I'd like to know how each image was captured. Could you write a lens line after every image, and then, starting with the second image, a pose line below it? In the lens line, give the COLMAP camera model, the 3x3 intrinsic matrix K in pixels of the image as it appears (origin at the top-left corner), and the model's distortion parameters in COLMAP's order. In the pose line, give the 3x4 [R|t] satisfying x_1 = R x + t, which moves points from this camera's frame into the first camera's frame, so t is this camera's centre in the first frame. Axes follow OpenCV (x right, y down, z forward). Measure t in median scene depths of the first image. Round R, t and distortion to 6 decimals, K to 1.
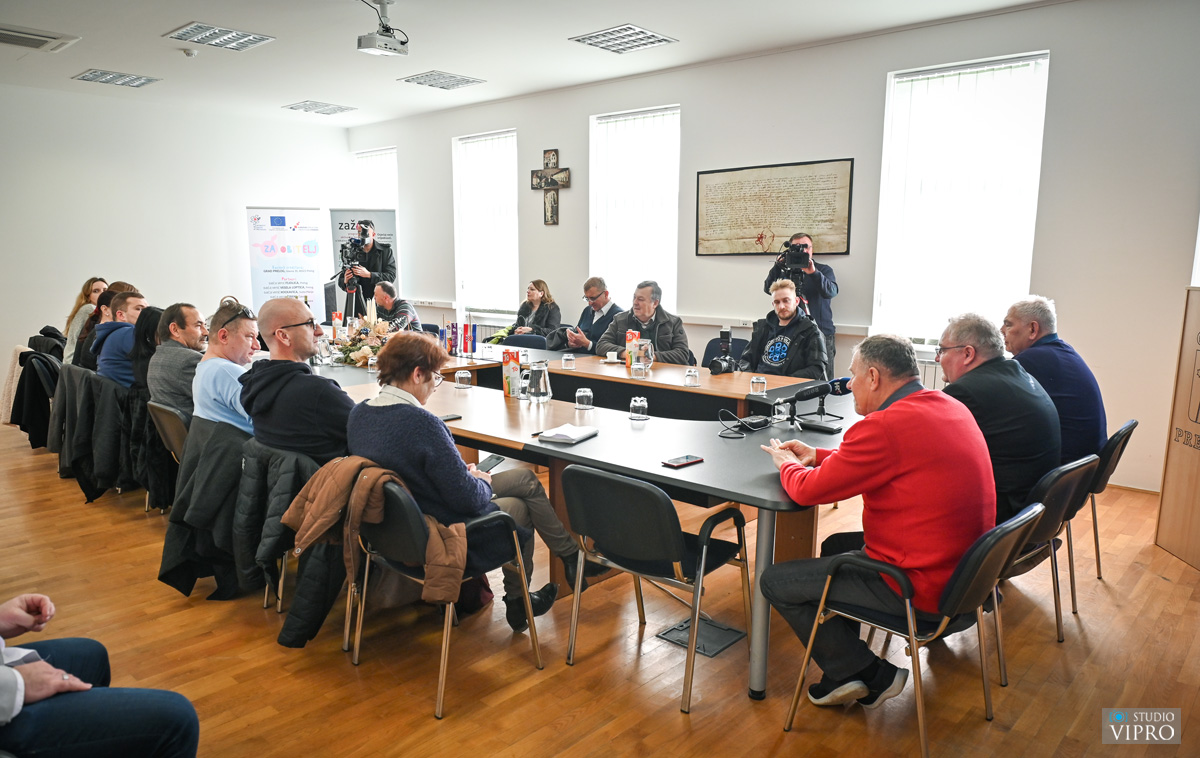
lens RADIAL K [[829.6, 0, 601.9], [0, 829.6, 402.8], [0, 0, 1]] dist [-0.003971, -0.000357]
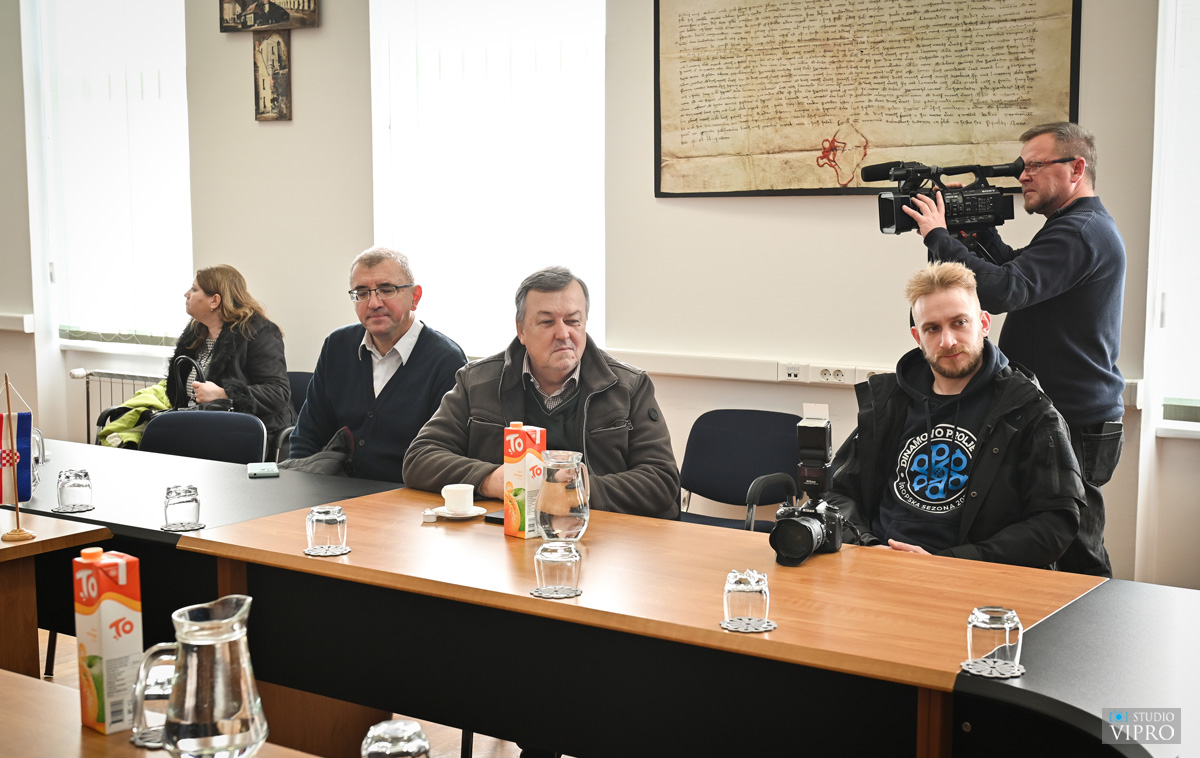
lens RADIAL K [[1632.7, 0, 600.0], [0, 1632.7, 379.0], [0, 0, 1]] dist [0.024384, 0.026487]
pose [[0.991555, -0.019302, 0.128240, -0.014147], [0.027666, 0.997581, -0.063767, -0.058863], [-0.126699, 0.066776, 0.989691, 0.333734]]
